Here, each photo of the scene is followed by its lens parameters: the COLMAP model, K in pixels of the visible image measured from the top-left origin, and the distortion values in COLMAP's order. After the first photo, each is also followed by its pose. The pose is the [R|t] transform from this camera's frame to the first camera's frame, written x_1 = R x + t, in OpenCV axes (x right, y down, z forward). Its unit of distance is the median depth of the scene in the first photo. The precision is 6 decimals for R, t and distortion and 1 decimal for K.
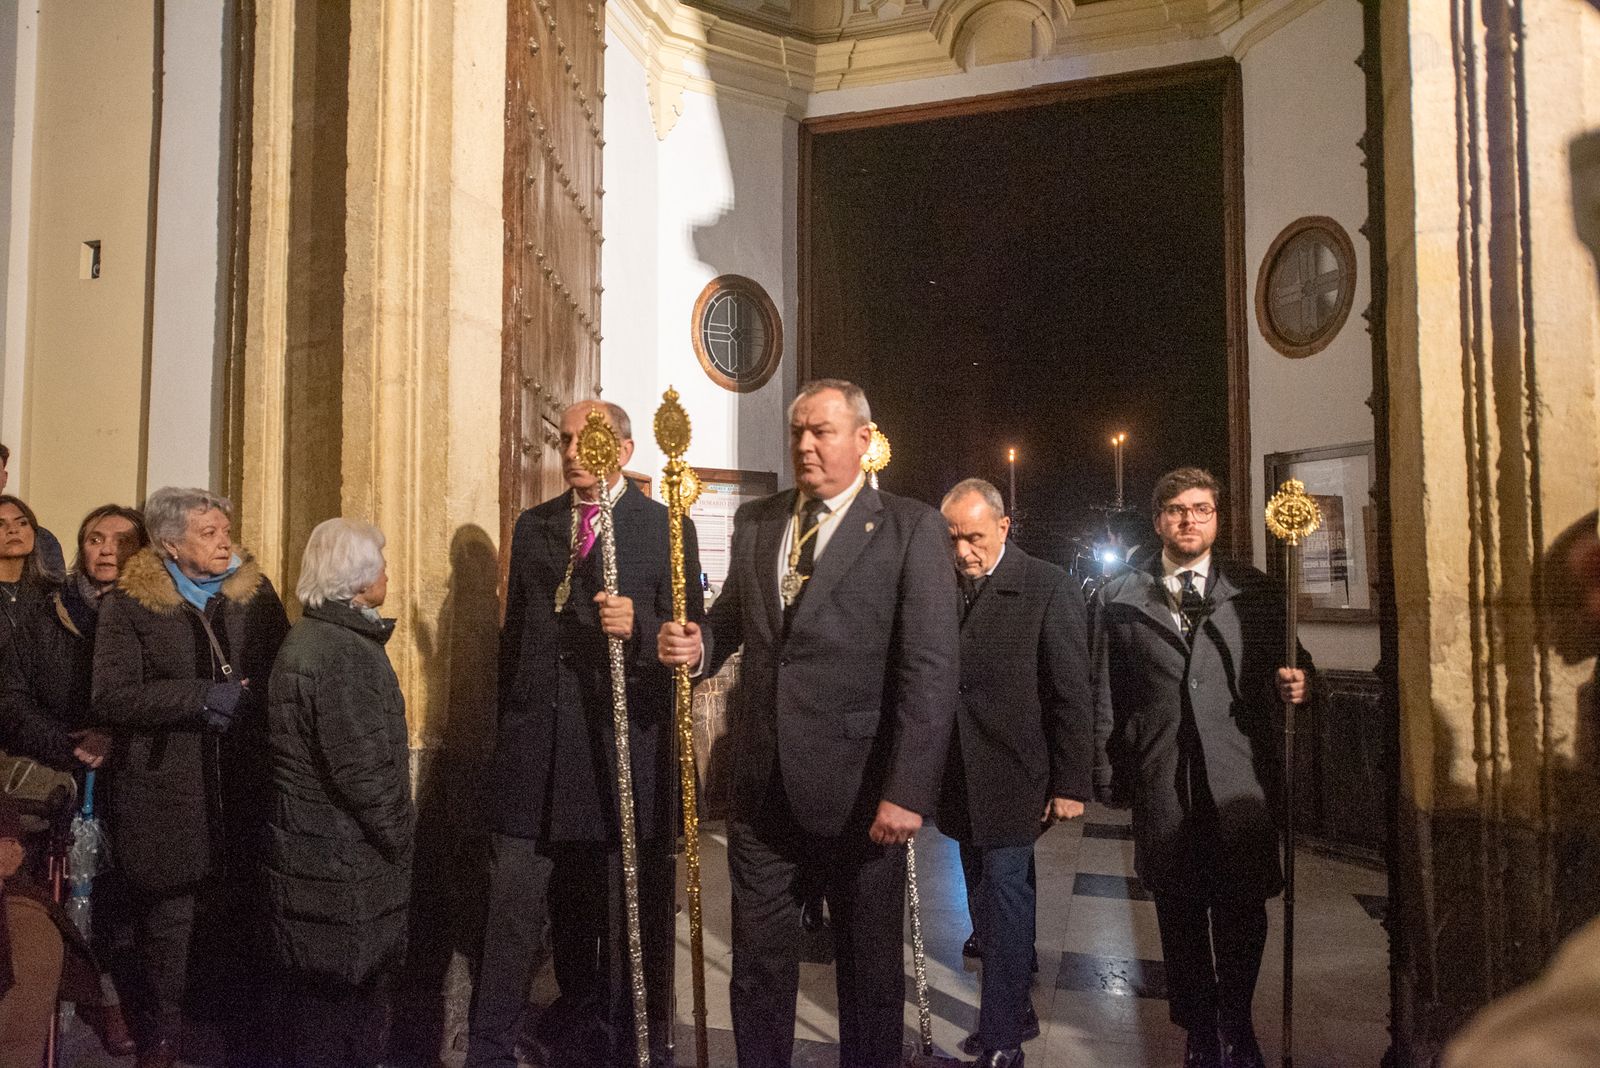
lens RADIAL K [[1053.2, 0, 793.0], [0, 1053.2, 540.9], [0, 0, 1]] dist [0.001879, -0.000328]
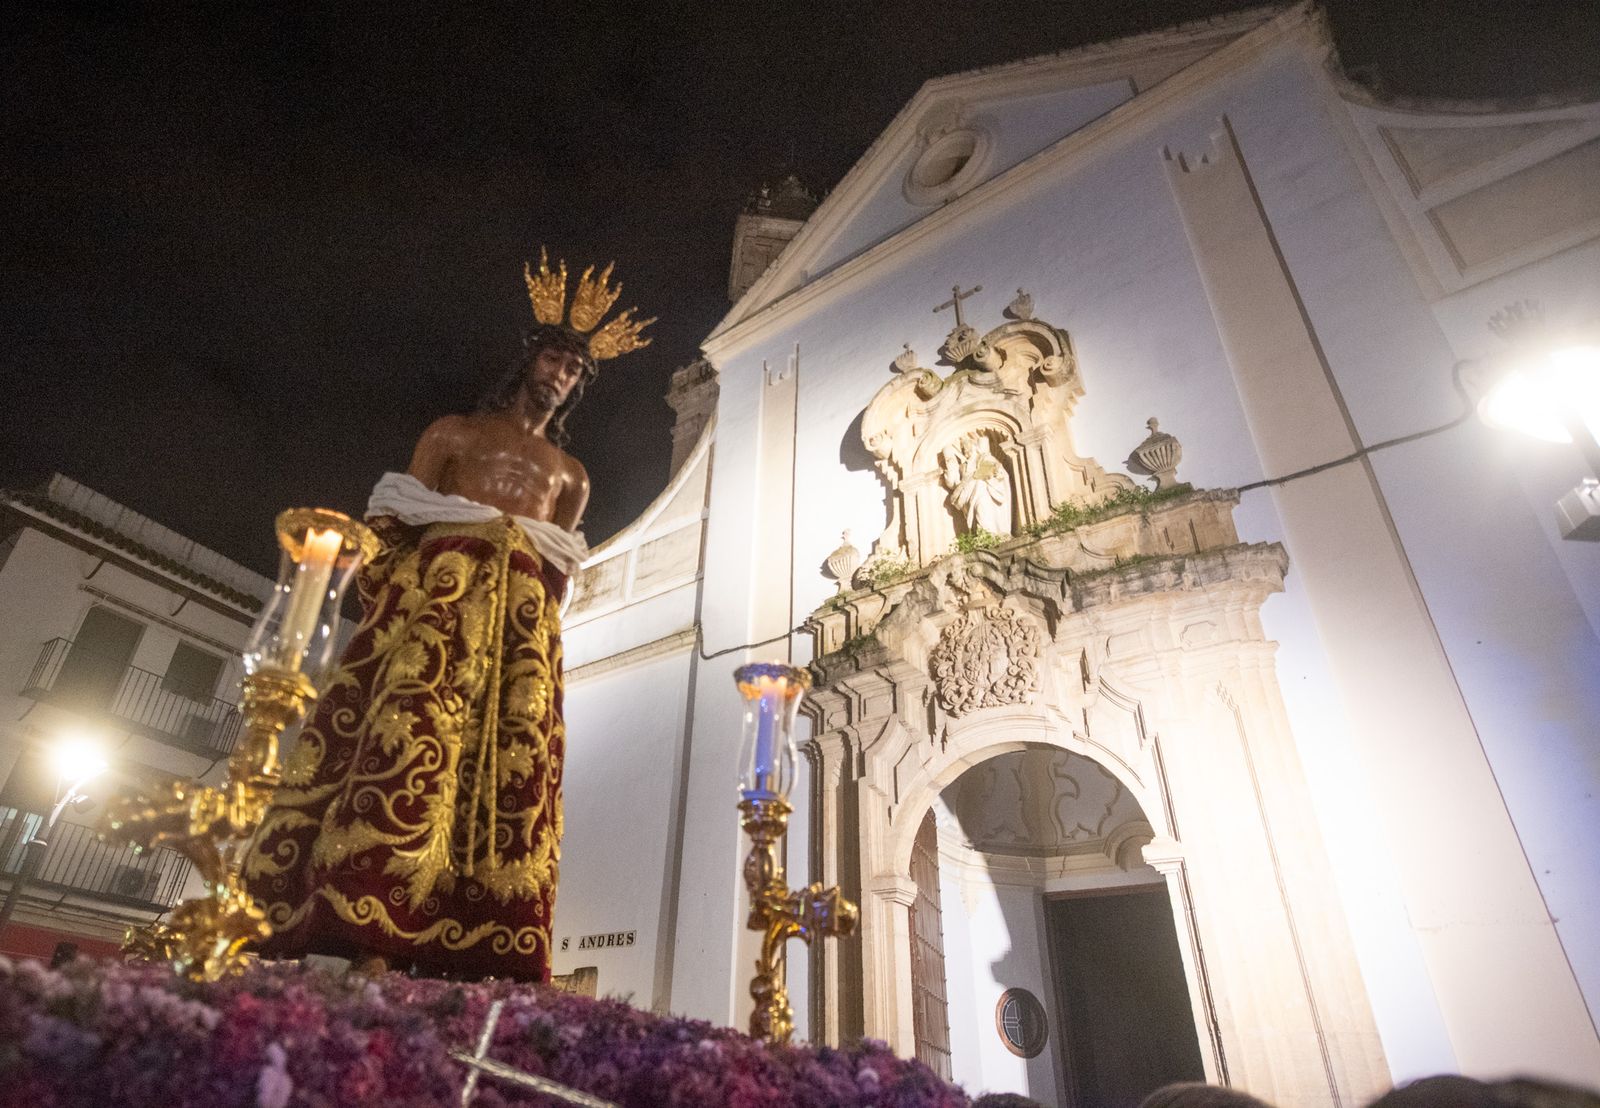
lens RADIAL K [[921.7, 0, 718.9], [0, 921.7, 535.5], [0, 0, 1]] dist [-0.003780, -0.001885]
pose [[0.920791, -0.164636, -0.353609, 0.361960], [-0.035151, 0.867846, -0.495589, -0.242082], [0.388470, 0.468763, 0.793317, -1.923265]]
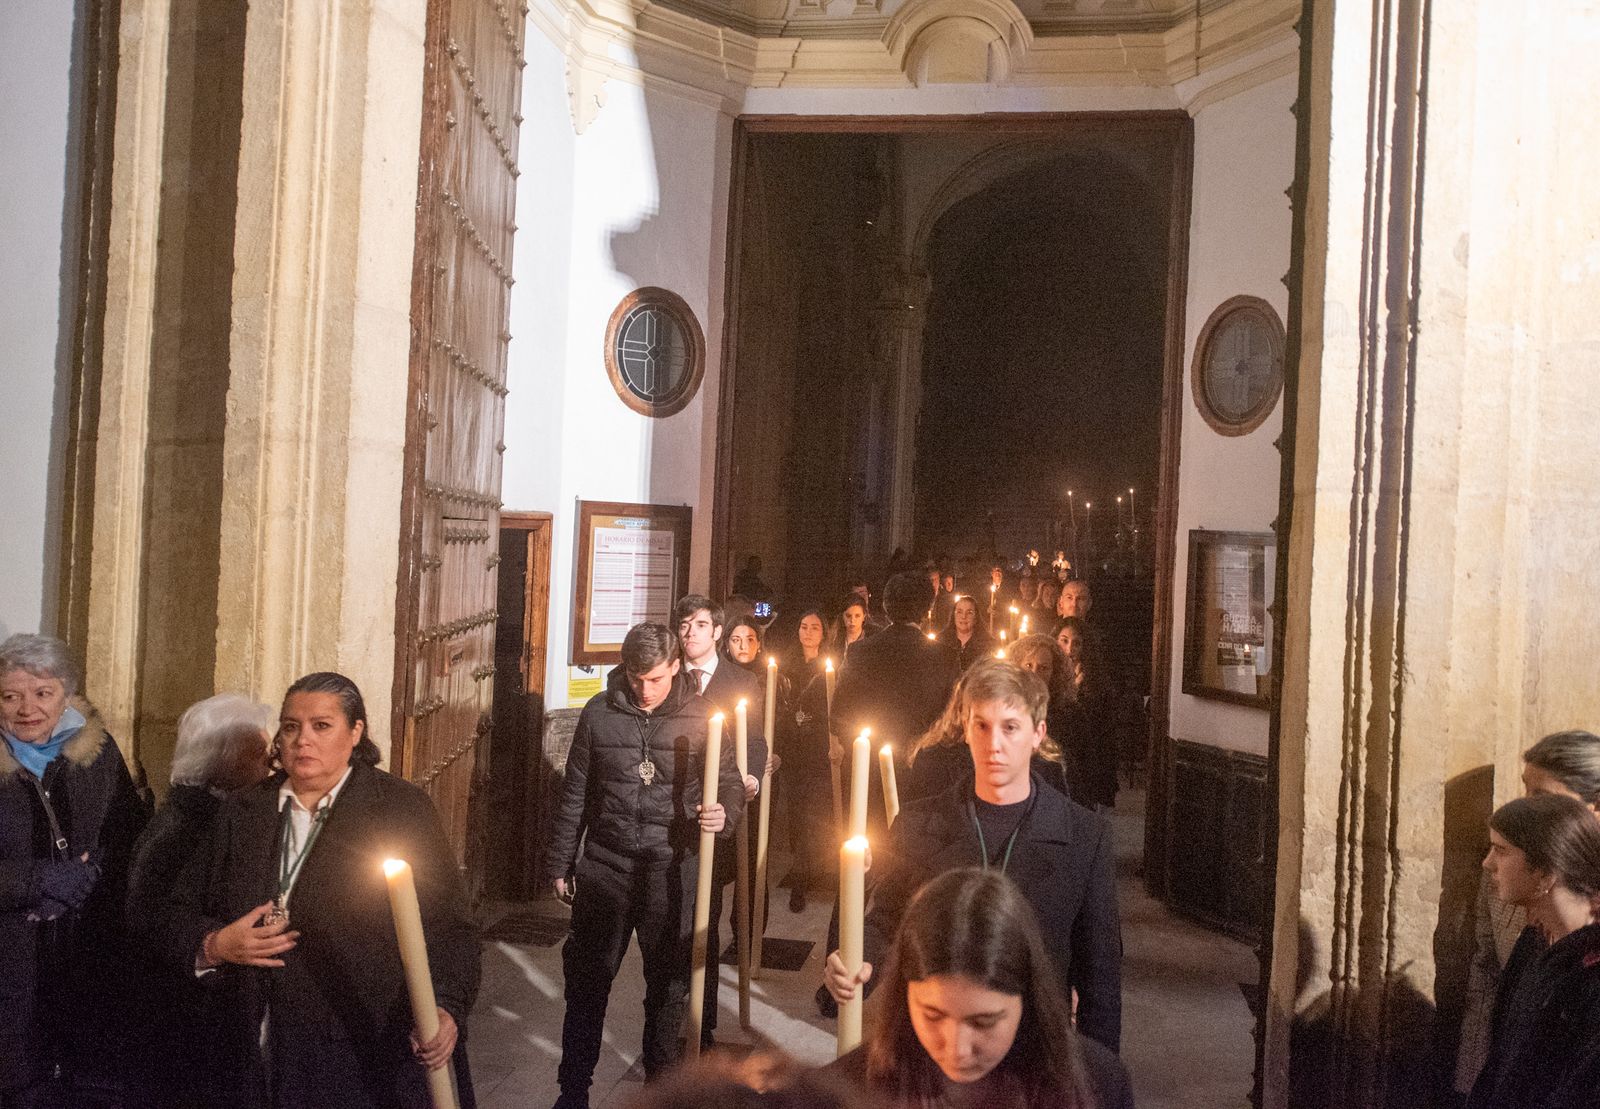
lens RADIAL K [[1171.6, 0, 882.9], [0, 1171.6, 522.6], [0, 0, 1]] dist [0.003468, -0.002407]
pose [[0.986313, 0.047529, 0.157887, -0.024048], [-0.054679, 0.997651, 0.041253, -0.210908], [-0.155555, -0.049322, 0.986595, -0.083754]]
